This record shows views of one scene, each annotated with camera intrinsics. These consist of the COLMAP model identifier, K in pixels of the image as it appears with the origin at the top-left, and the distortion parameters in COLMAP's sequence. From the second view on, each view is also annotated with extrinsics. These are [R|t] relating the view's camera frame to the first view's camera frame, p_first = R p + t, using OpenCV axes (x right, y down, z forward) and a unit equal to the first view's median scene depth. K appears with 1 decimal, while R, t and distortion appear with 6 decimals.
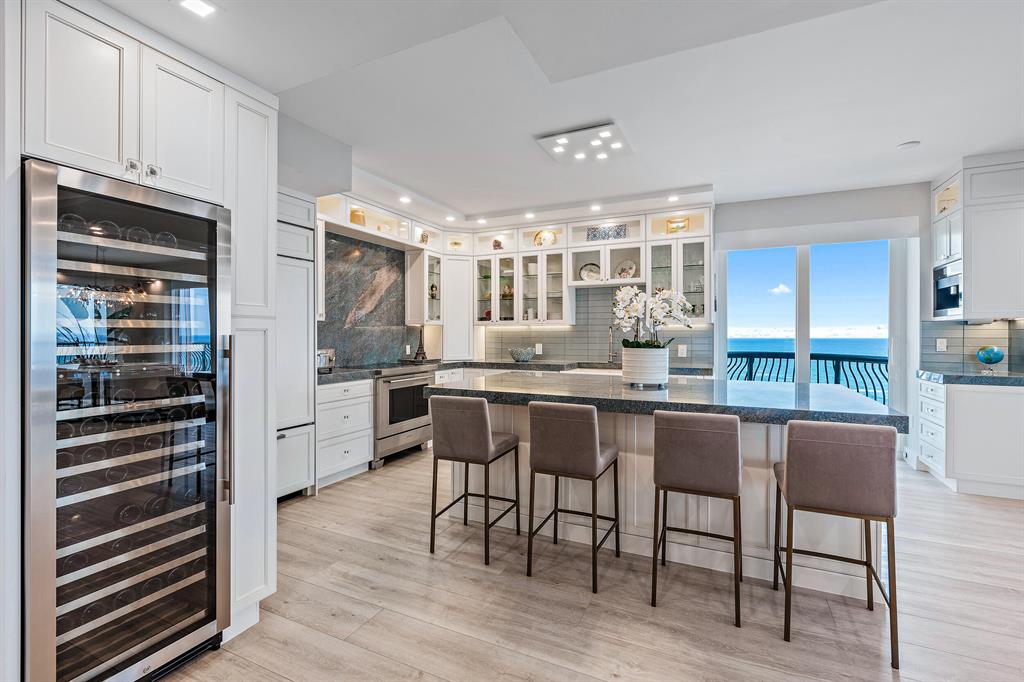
lens RADIAL K [[452.3, 0, 508.3], [0, 452.3, 335.3], [0, 0, 1]] dist [-0.001358, -0.000377]
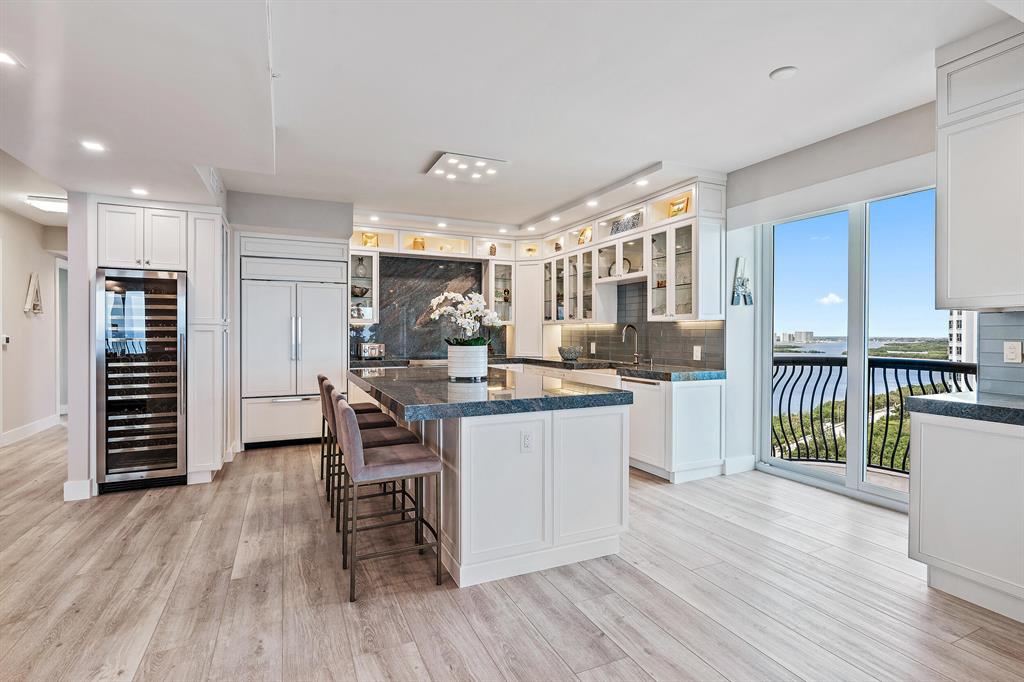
lens RADIAL K [[477.5, 0, 511.8], [0, 477.5, 331.9], [0, 0, 1]] dist [-0.015985, 0.000497]
pose [[0.783035, -0.002915, -0.621970, 0.708123], [-0.000117, 0.999988, -0.004834, 0.000900], [0.621977, 0.003858, 0.783026, 0.087819]]
